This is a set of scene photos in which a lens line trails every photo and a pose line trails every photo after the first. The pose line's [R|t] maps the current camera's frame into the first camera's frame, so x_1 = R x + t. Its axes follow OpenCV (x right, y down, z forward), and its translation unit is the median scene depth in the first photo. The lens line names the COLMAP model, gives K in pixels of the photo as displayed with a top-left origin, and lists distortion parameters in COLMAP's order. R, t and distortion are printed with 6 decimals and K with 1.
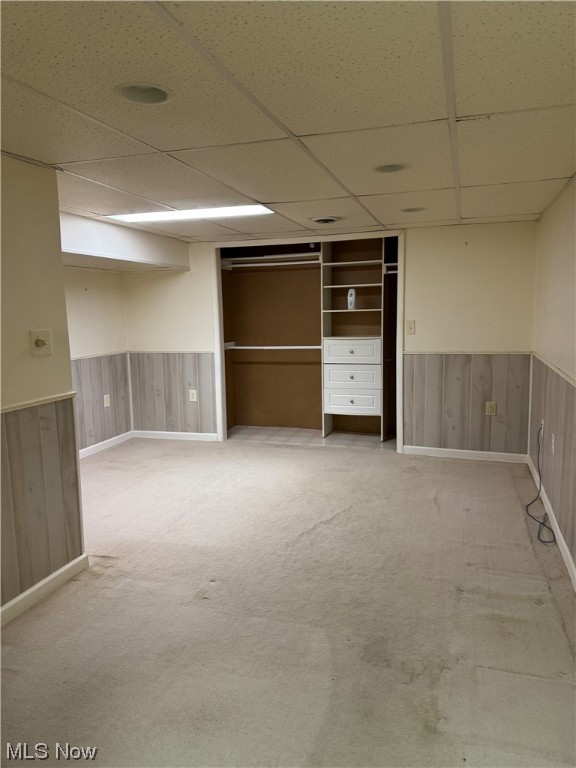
lens RADIAL K [[555.9, 0, 288.0], [0, 555.9, 384.0], [0, 0, 1]] dist [0.000686, -0.001040]
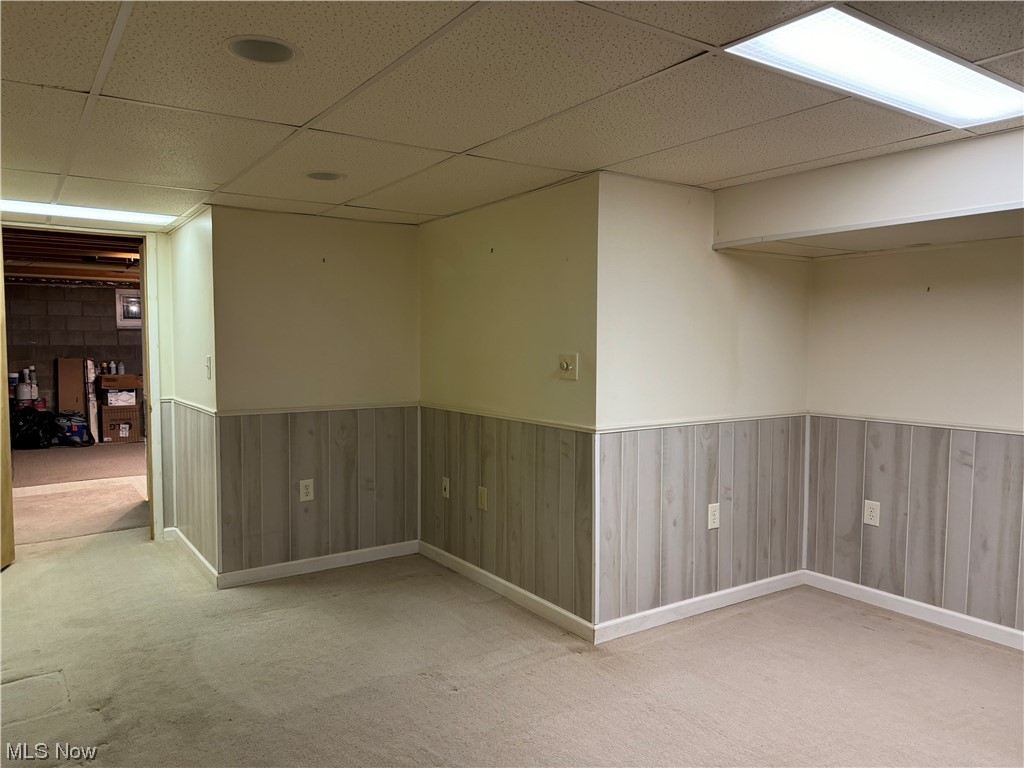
lens RADIAL K [[741.2, 0, 512.0], [0, 741.2, 384.0], [0, 0, 1]] dist [0.000686, -0.001040]
pose [[-0.619932, 0.061951, -0.782206, 0.601017], [-0.102533, 0.981935, 0.159032, -0.229607], [0.777928, 0.178792, -0.602381, 1.646727]]
